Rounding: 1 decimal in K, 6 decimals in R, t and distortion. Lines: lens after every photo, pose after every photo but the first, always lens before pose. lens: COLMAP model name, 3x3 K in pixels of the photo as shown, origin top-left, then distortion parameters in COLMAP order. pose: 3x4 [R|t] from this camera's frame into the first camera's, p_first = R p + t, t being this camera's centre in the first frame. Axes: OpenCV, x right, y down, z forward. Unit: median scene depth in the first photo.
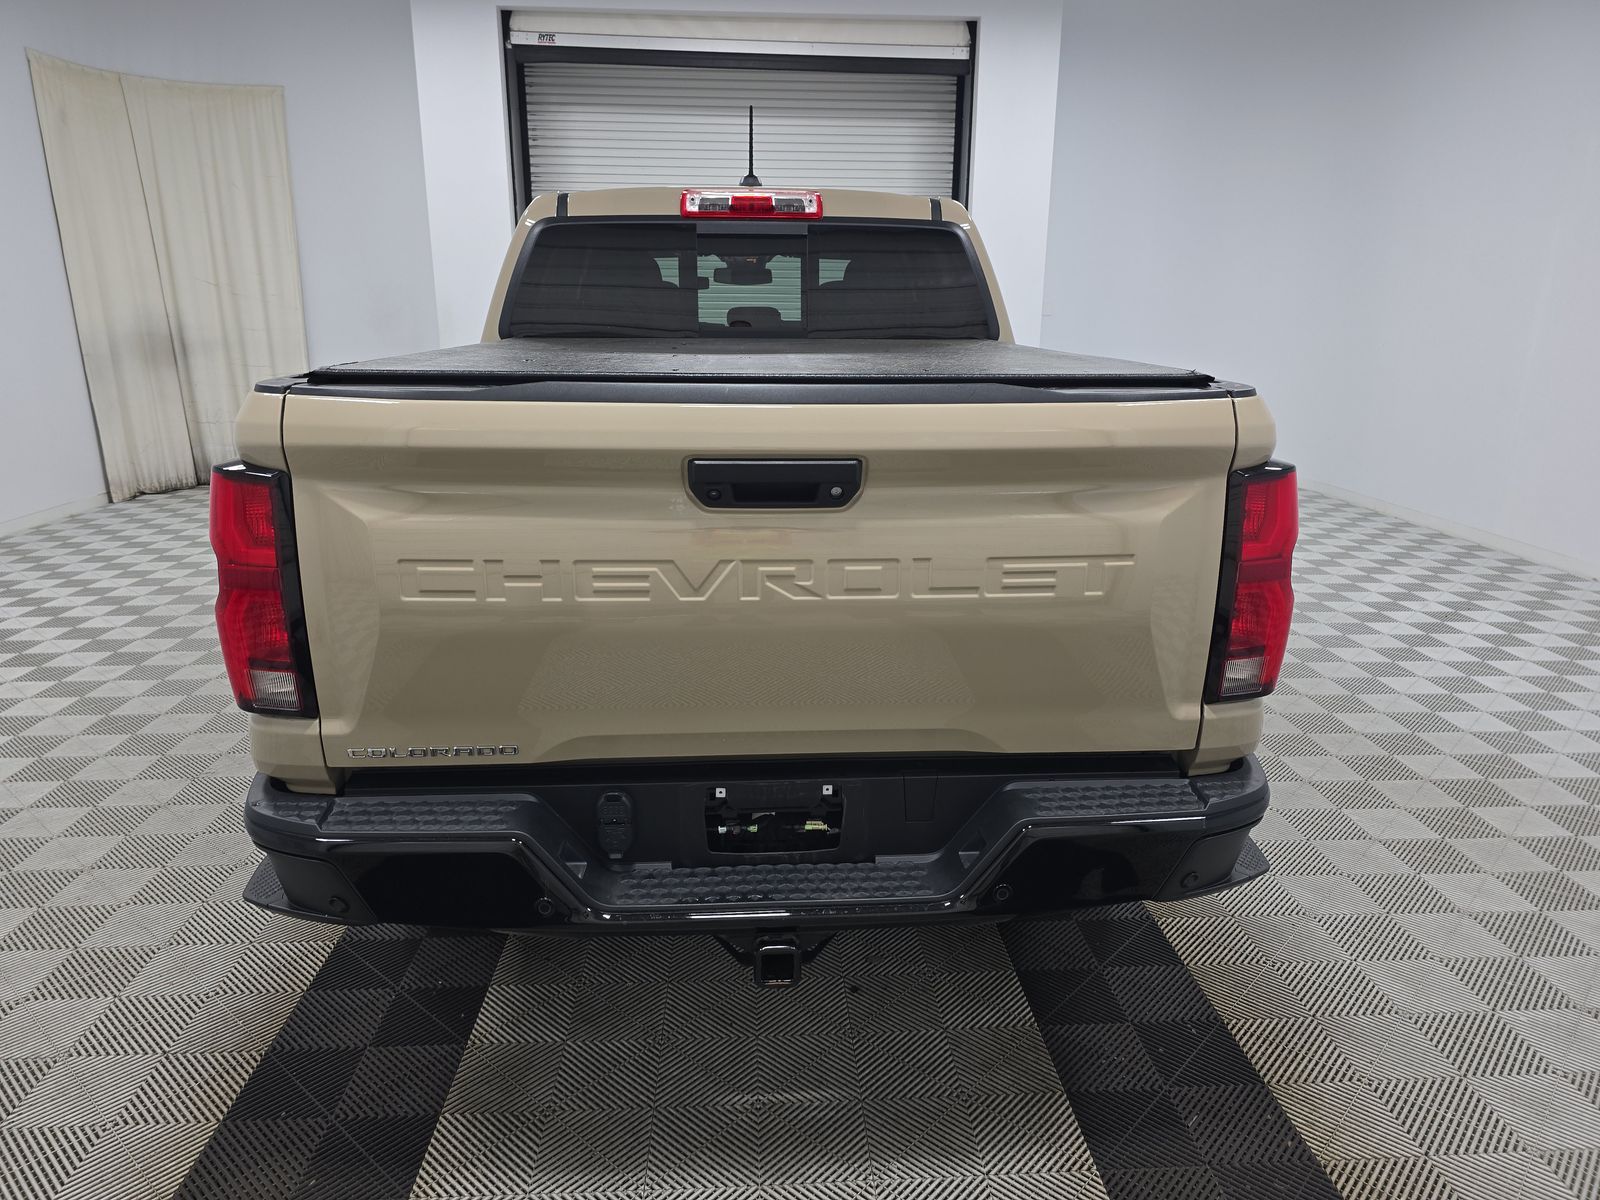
lens RADIAL K [[1066.5, 0, 811.8], [0, 1066.5, 610.7], [0, 0, 1]] dist [0.042080, -0.027875]
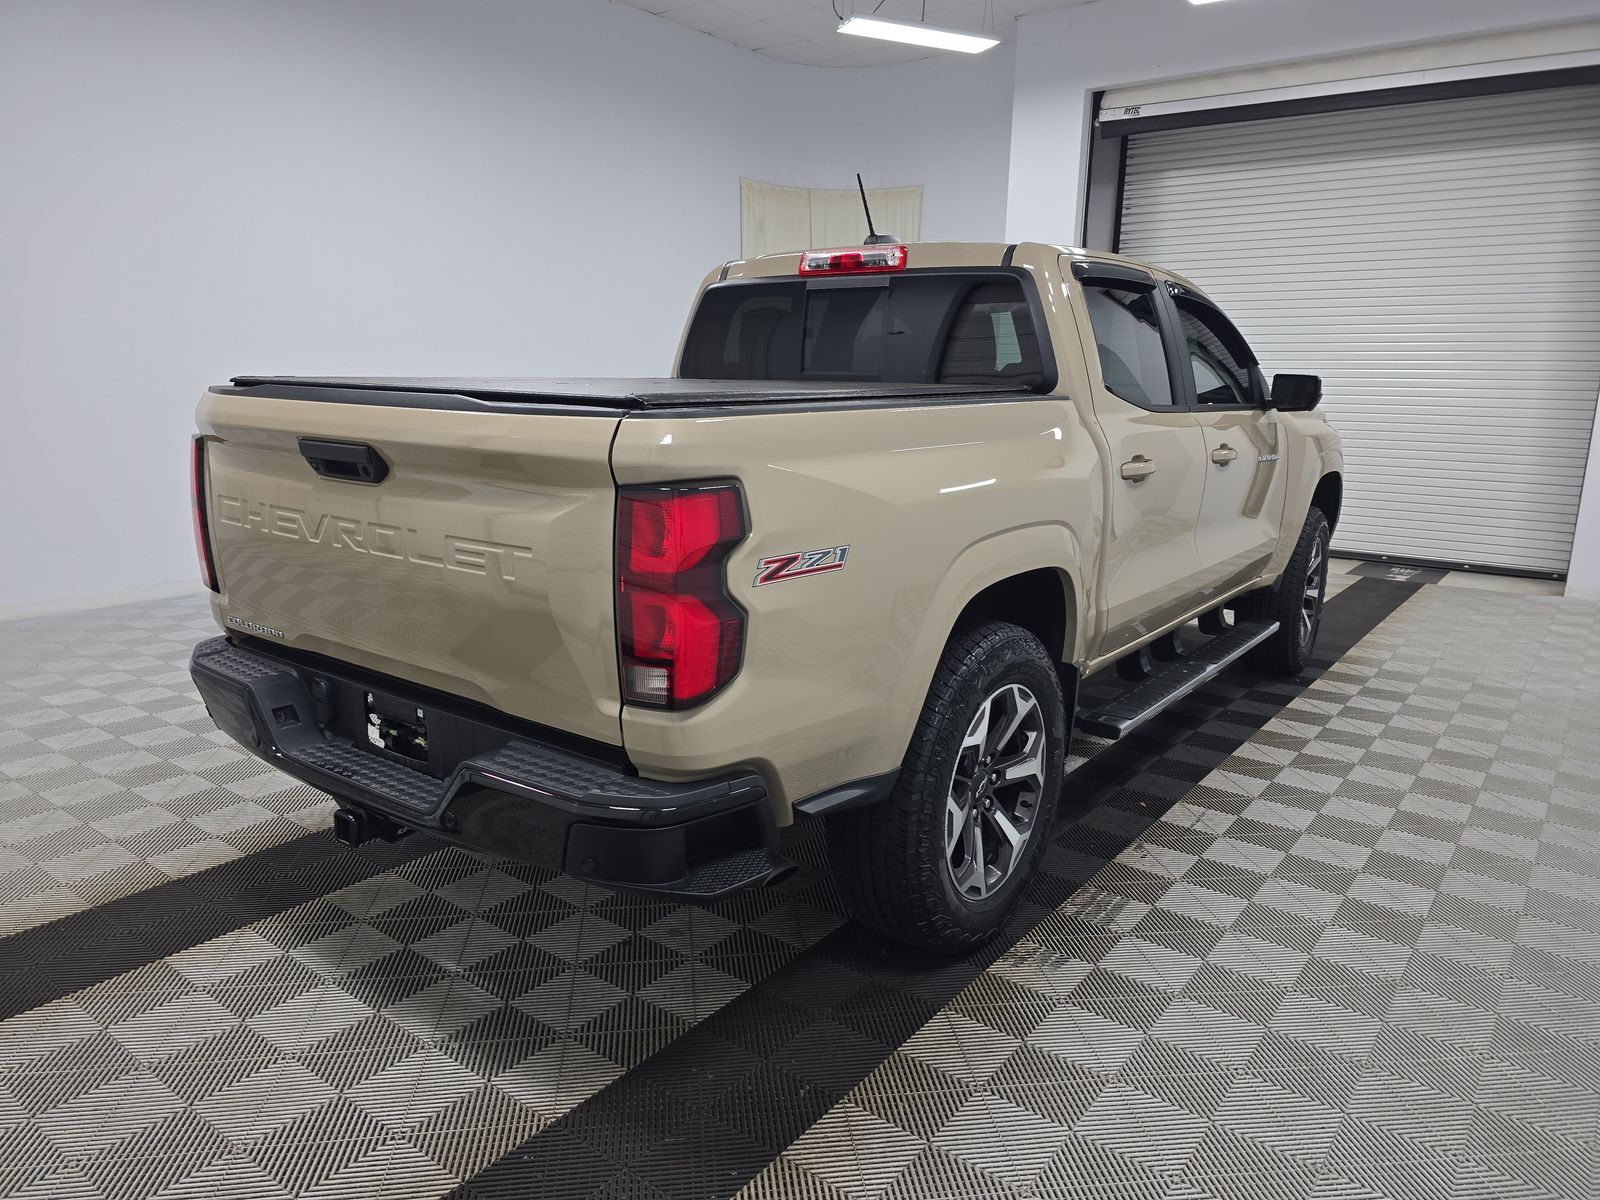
lens RADIAL K [[1066.5, 0, 806.0], [0, 1066.5, 606.8], [0, 0, 1]] dist [0.042080, -0.027875]
pose [[0.762425, 0.145966, -0.630399, 0.655507], [-0.185338, 0.982669, 0.003378, -0.025842], [0.619967, 0.114262, 0.776264, 0.160003]]
